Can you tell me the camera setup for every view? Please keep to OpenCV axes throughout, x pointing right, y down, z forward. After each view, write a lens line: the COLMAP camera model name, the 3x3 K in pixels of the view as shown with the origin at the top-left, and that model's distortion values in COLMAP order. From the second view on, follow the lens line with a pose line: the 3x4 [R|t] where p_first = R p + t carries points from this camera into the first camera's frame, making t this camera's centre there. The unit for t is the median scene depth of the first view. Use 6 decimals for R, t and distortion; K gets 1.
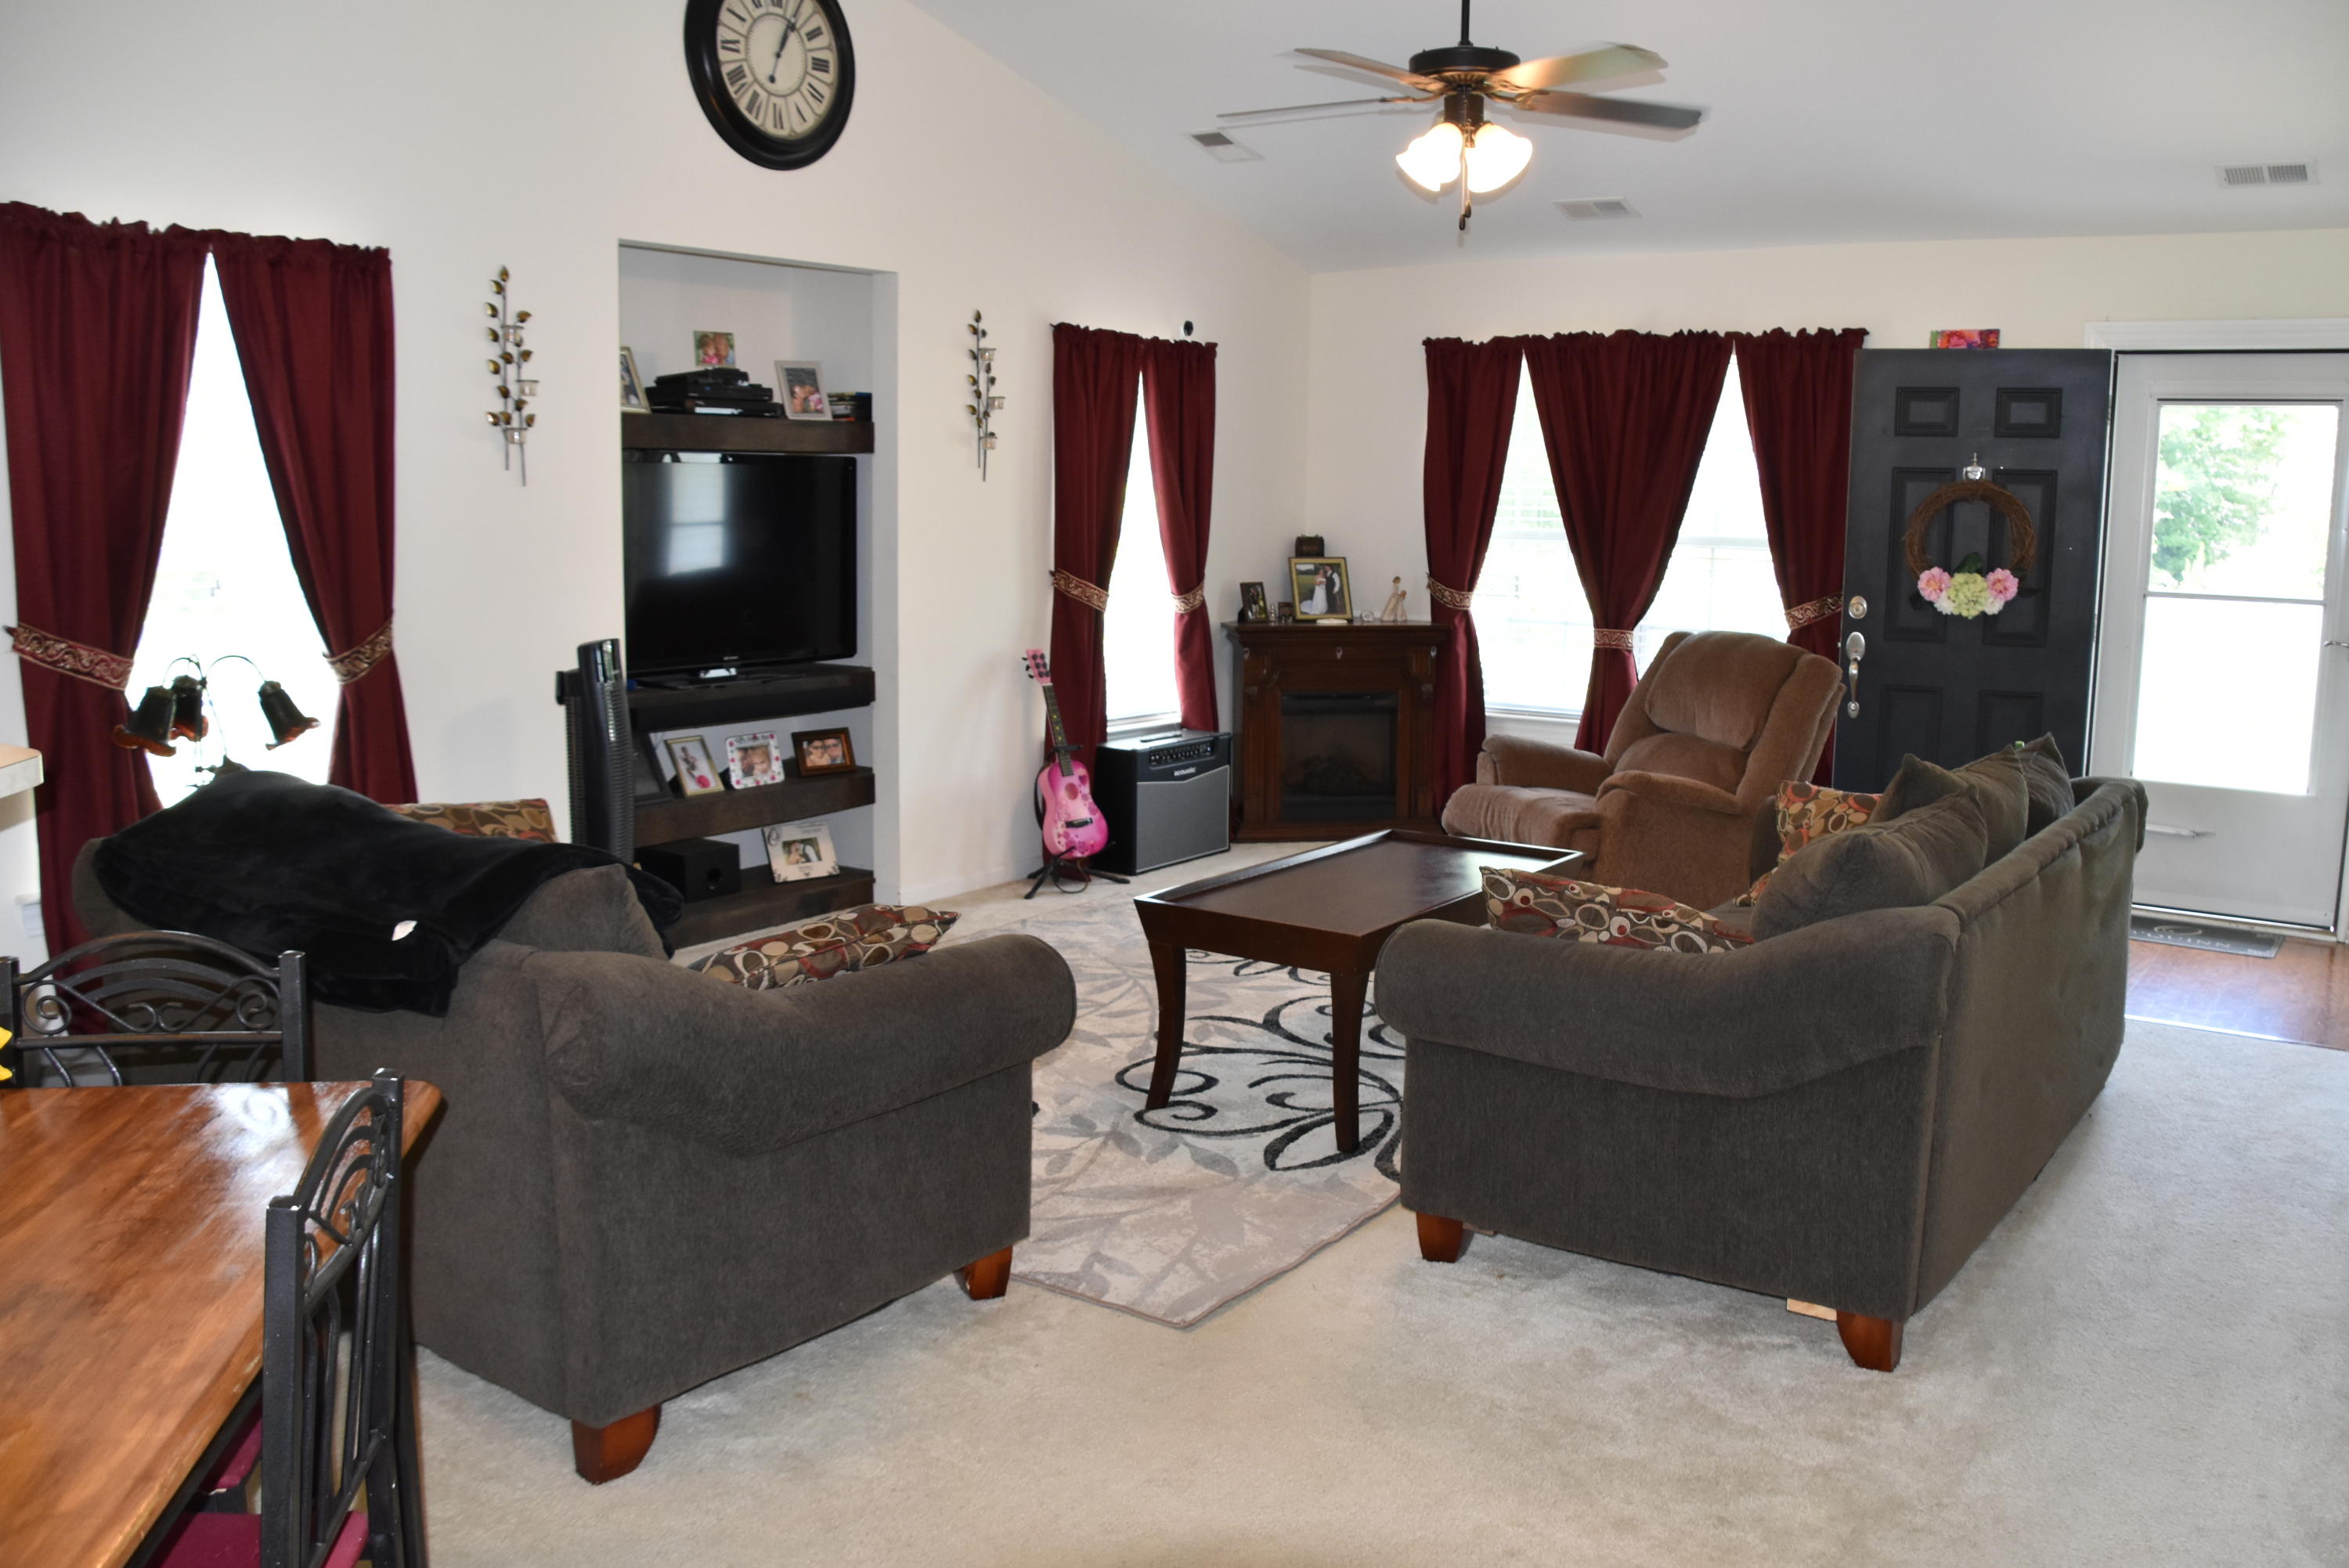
lens RADIAL K [[1903.3, 0, 1202.2], [0, 1903.3, 811.1], [0, 0, 1]] dist [-0.160596, 0.108993]
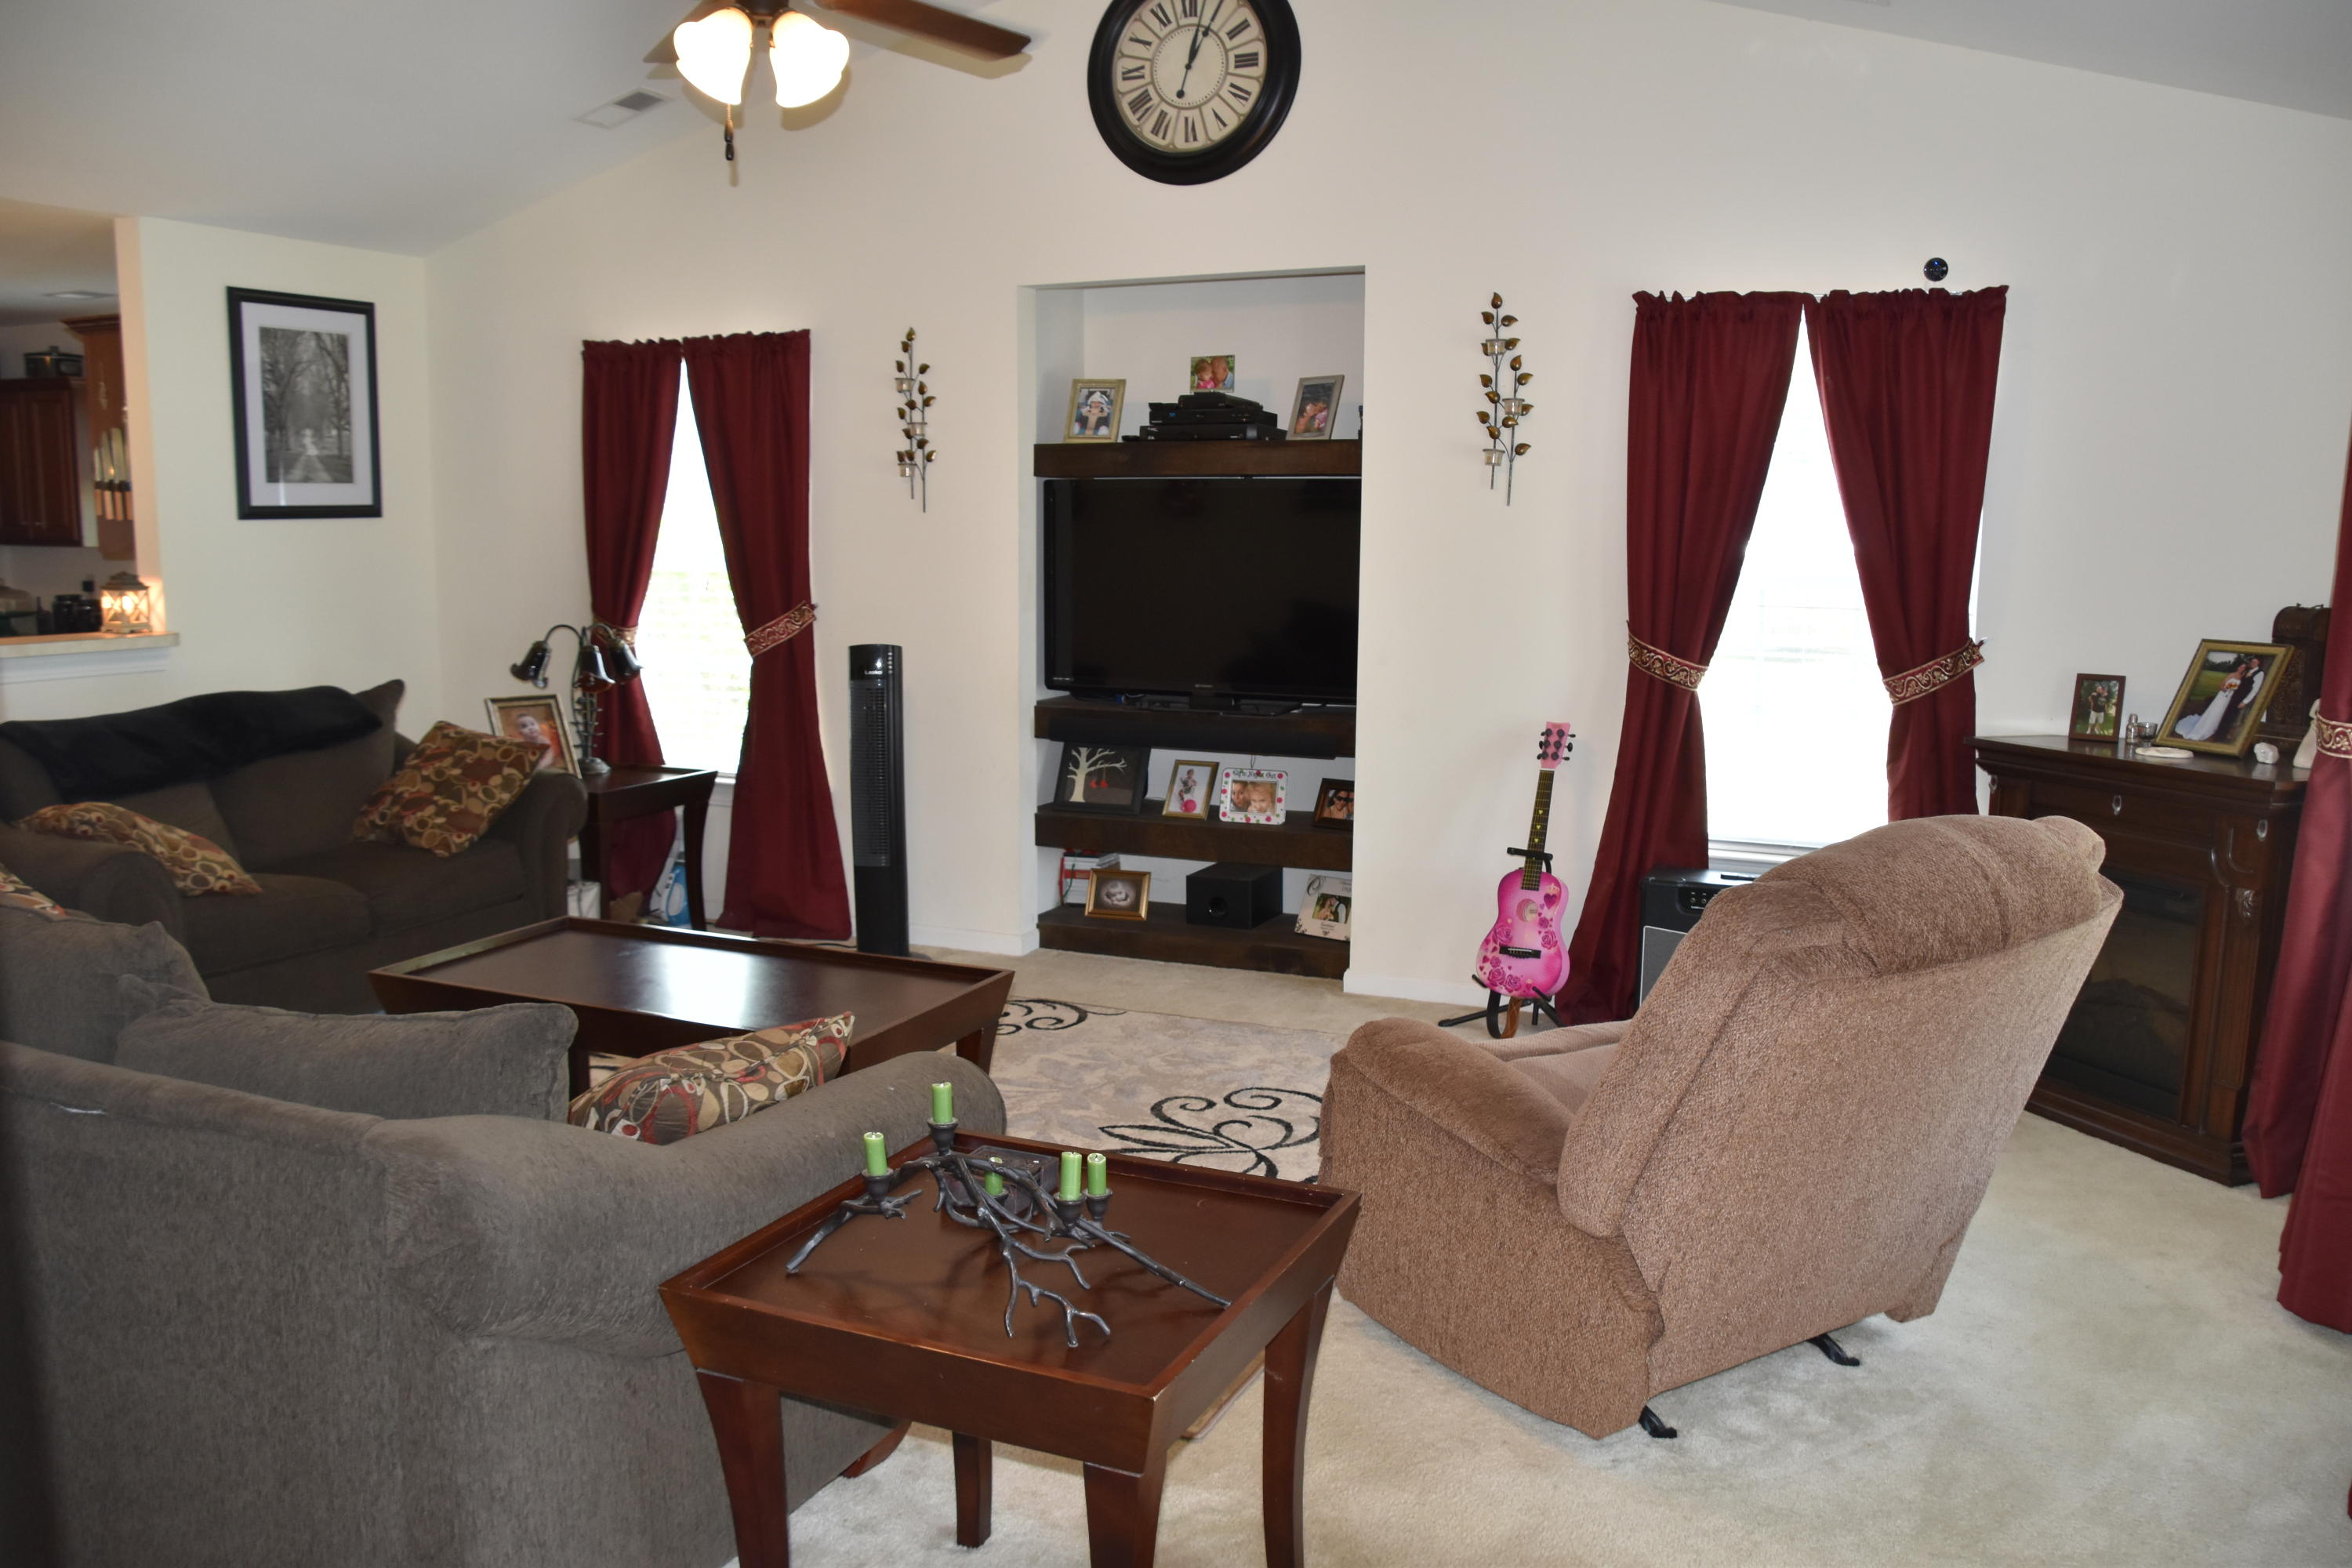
lens RADIAL K [[1839.0, 0, 1183.5], [0, 1839.0, 817.0], [0, 0, 1]] dist [-0.158058, 0.096966]
pose [[0.189022, 0.144218, -0.971325, 0.703201], [-0.163768, 0.979933, 0.113627, -0.123674], [0.968221, 0.137594, 0.208847, 0.811780]]
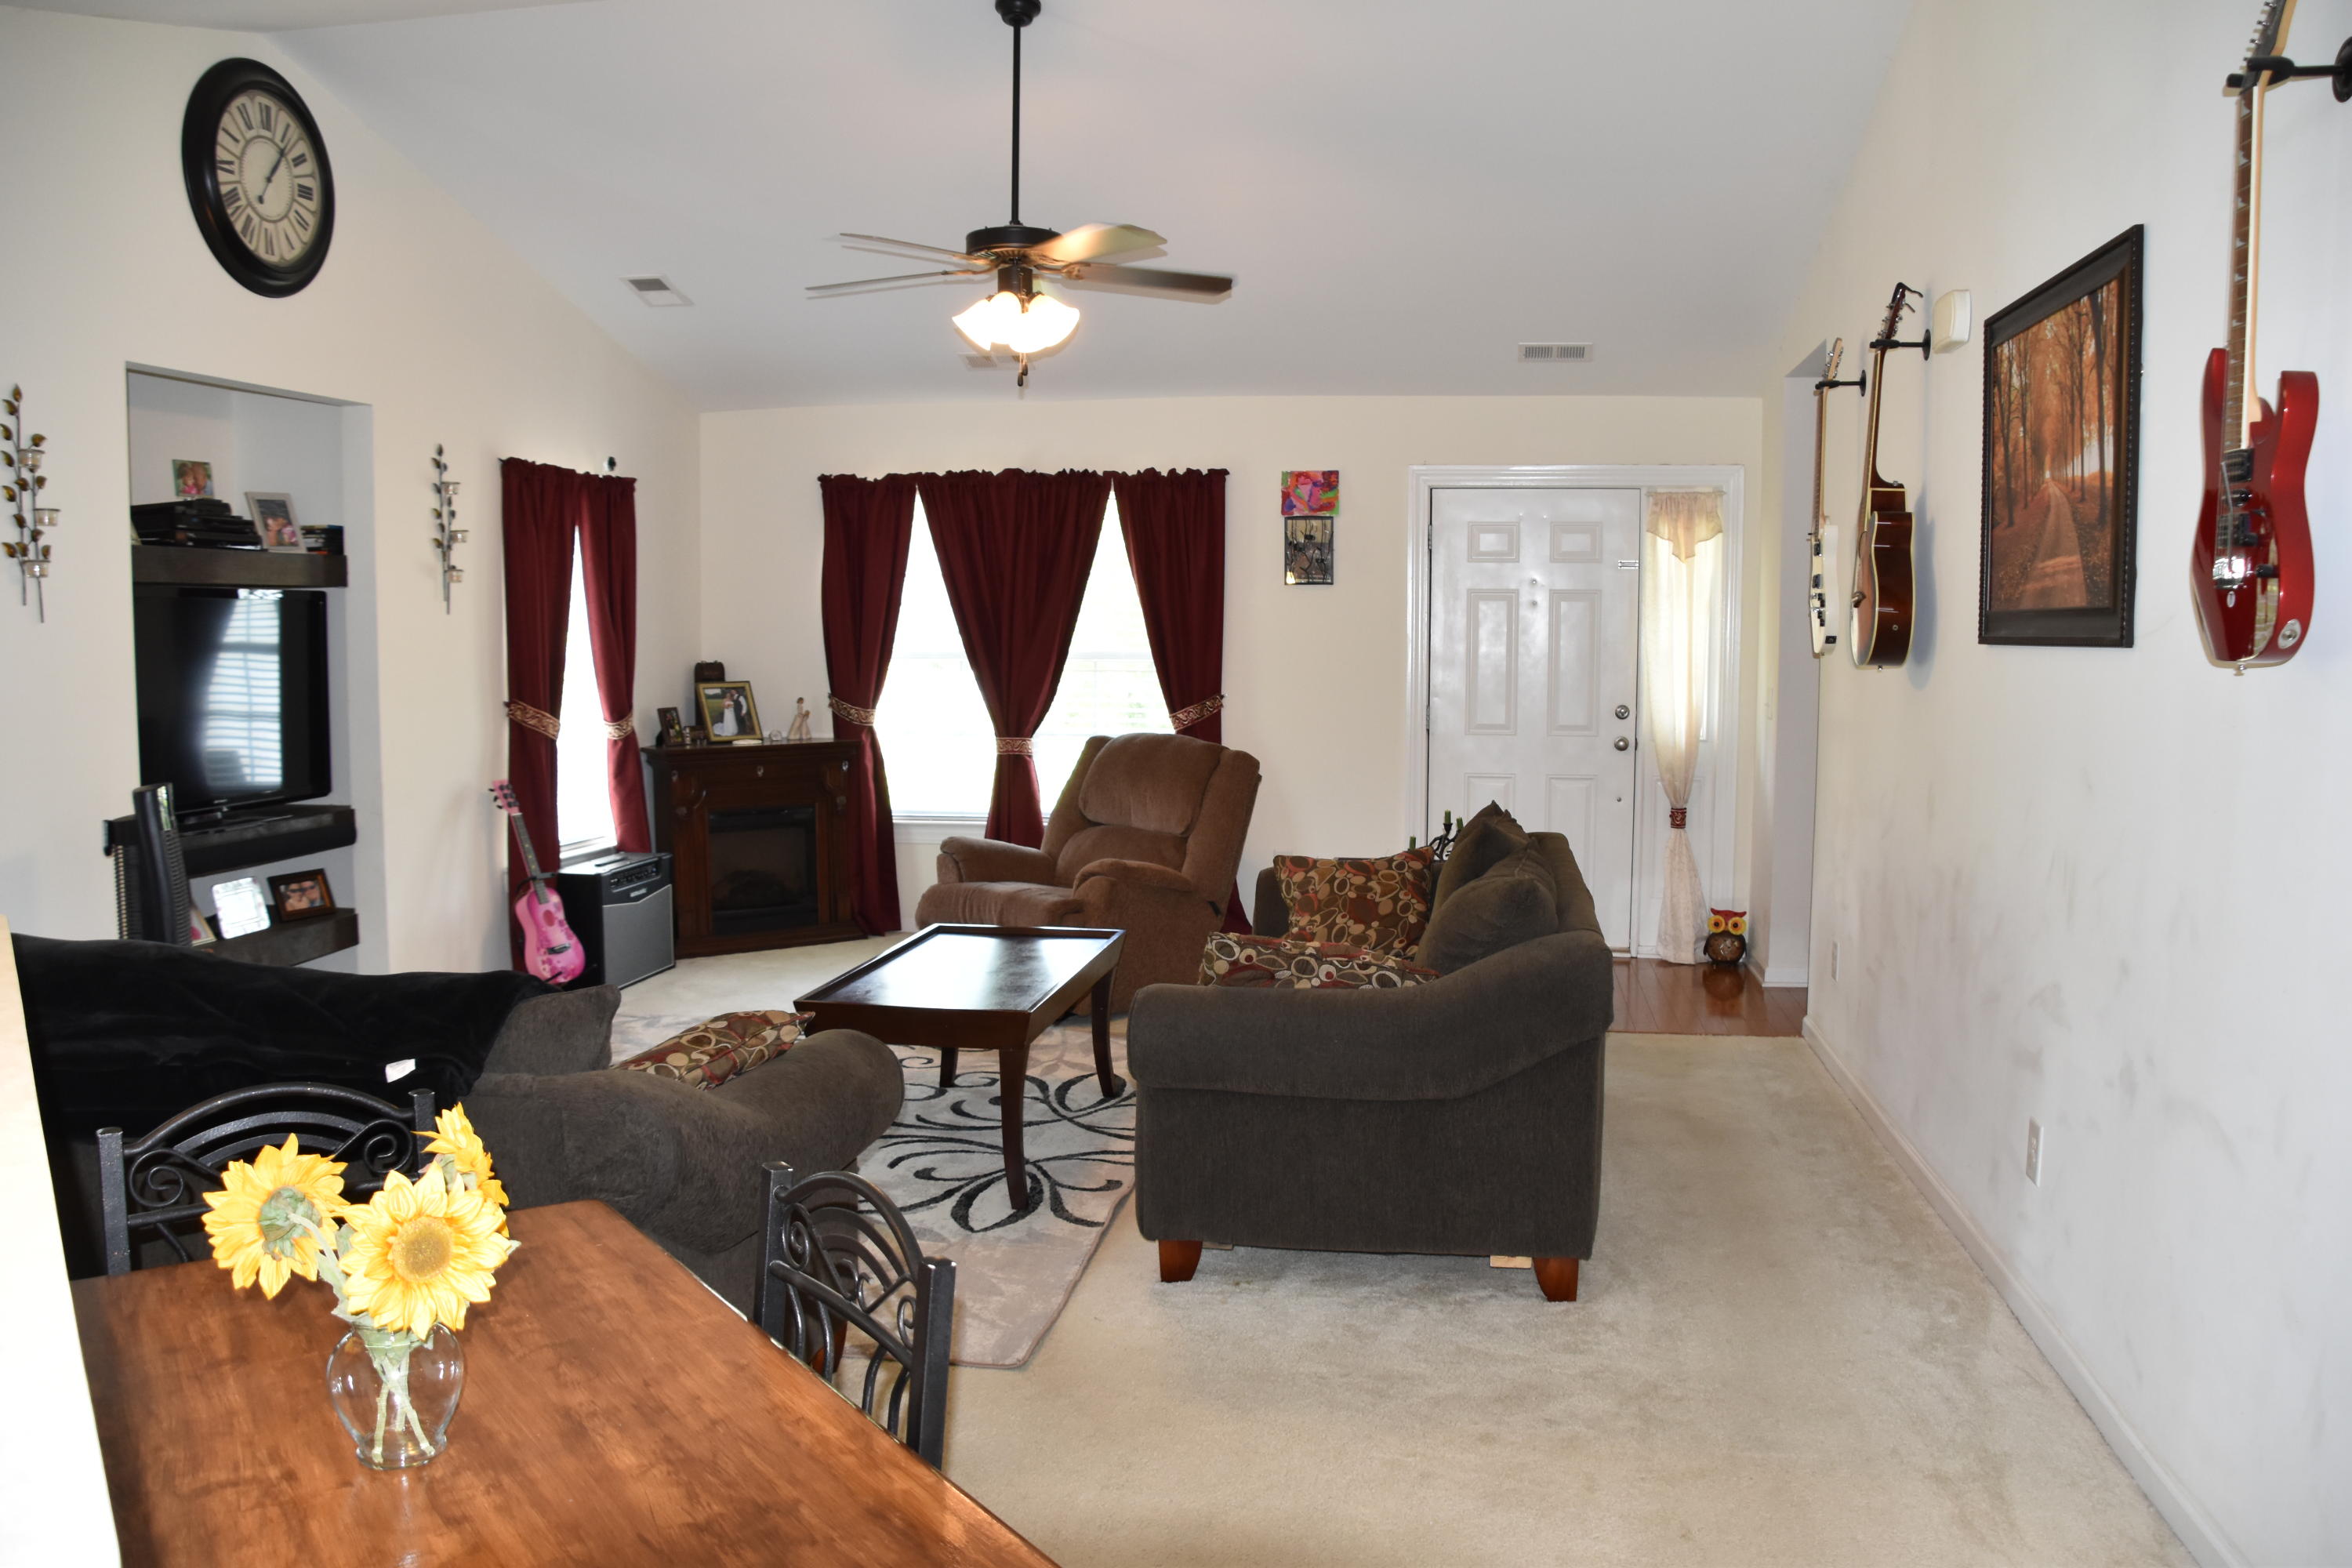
lens RADIAL K [[1839.0, 0, 1183.5], [0, 1839.0, 817.0], [0, 0, 1]] dist [-0.158058, 0.096966]
pose [[0.902709, -0.054716, 0.426759, -0.195982], [0.078926, 0.996108, -0.039235, 0.000403], [-0.422951, 0.069101, 0.903514, -0.015857]]
